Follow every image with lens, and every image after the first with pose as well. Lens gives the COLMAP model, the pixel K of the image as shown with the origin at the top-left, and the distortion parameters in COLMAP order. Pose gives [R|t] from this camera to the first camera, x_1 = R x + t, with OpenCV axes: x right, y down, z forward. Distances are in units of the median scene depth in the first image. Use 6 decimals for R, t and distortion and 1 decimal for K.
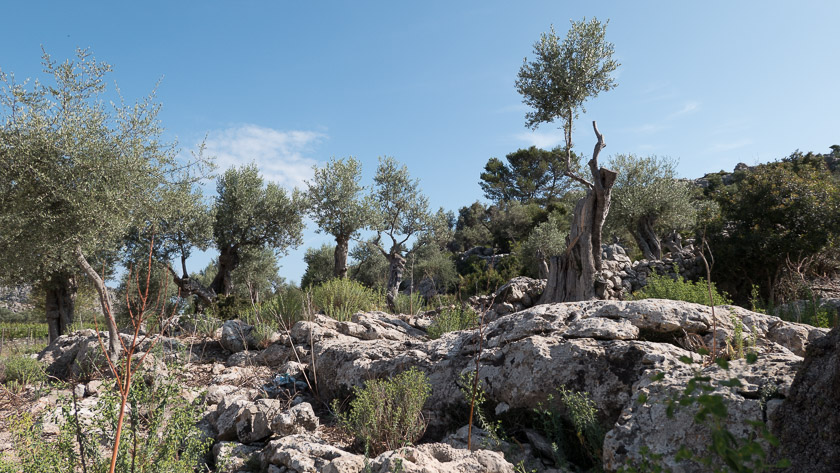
lens RADIAL K [[617.5, 0, 418.1], [0, 617.5, 234.8], [0, 0, 1]] dist [-0.028310, 0.007180]
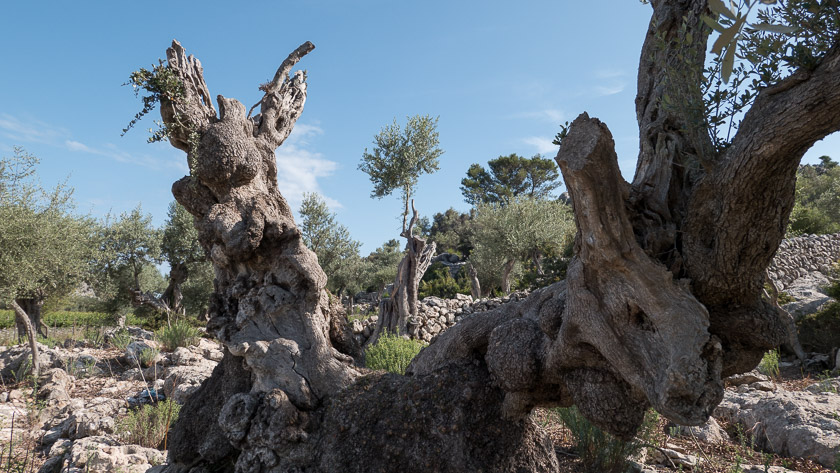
lens RADIAL K [[617.5, 0, 421.6], [0, 617.5, 237.4], [0, 0, 1]] dist [-0.028310, 0.007180]
pose [[0.999574, 0.029164, -0.001244, 0.085959], [-0.029142, 0.999454, 0.015547, -0.034944], [0.001697, -0.015504, 0.999878, -0.086087]]
